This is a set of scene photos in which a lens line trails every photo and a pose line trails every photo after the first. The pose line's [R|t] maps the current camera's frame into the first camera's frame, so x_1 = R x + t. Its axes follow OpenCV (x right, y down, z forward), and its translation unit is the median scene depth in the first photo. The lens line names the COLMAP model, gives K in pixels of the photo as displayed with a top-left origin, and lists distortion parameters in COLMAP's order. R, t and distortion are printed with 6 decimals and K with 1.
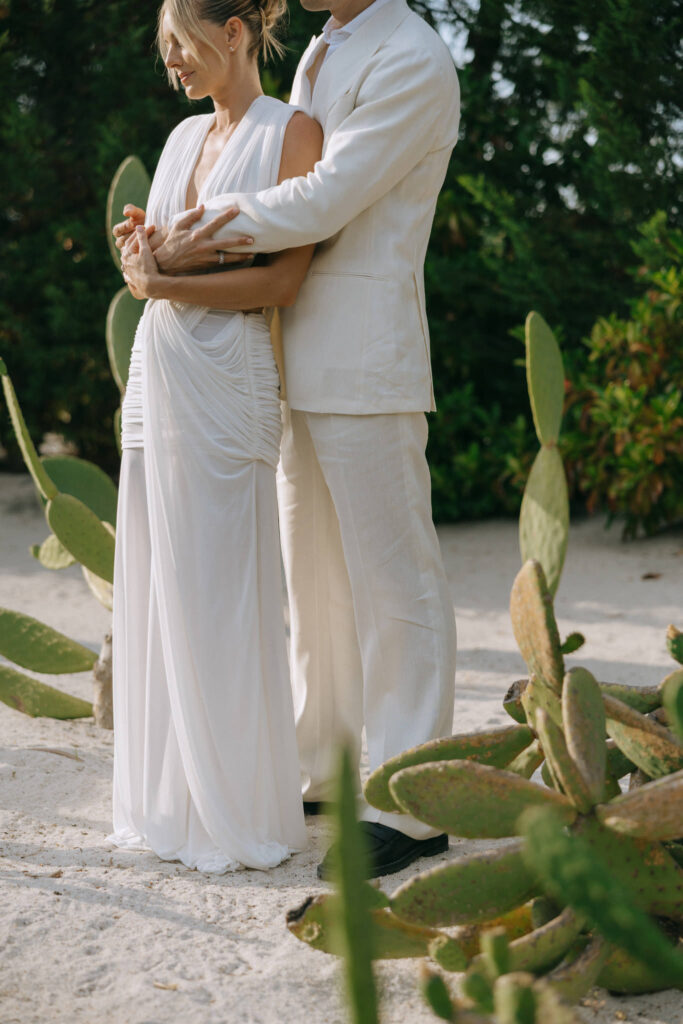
lens RADIAL K [[1838.9, 0, 341.5], [0, 1838.9, 512.0], [0, 0, 1]] dist [0.016438, -0.163078]
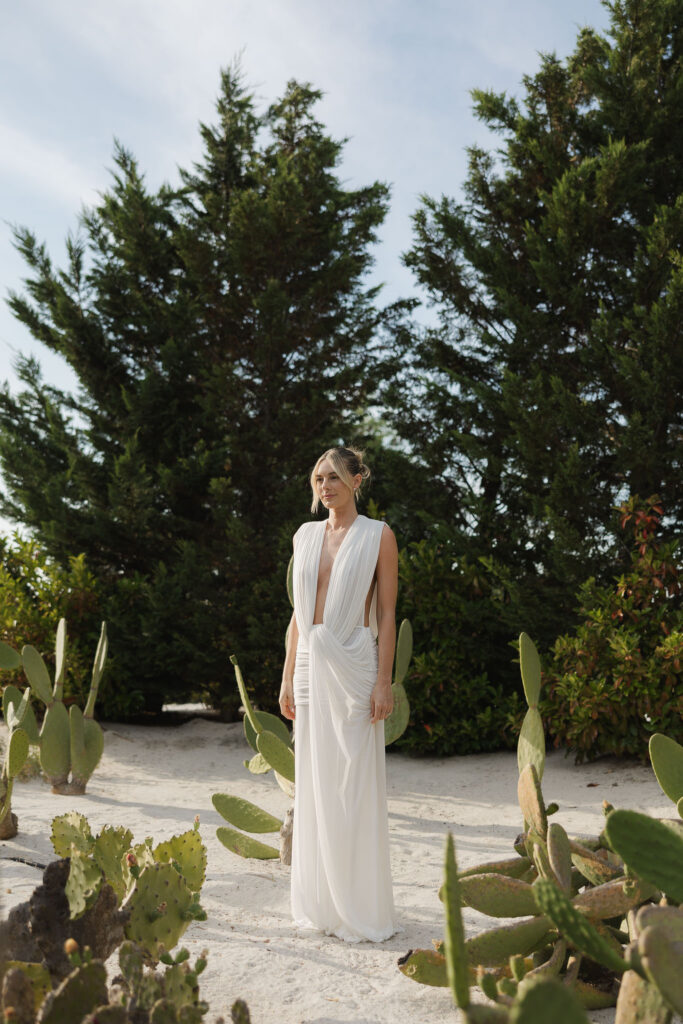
lens RADIAL K [[1262.2, 0, 341.5], [0, 1262.2, 512.0], [0, 0, 1]] dist [-0.020884, -0.005290]
pose [[0.999697, 0.004978, -0.024114, -0.043699], [-0.009768, 0.979165, -0.202832, 0.028152], [0.022602, 0.203006, 0.978917, -0.236448]]
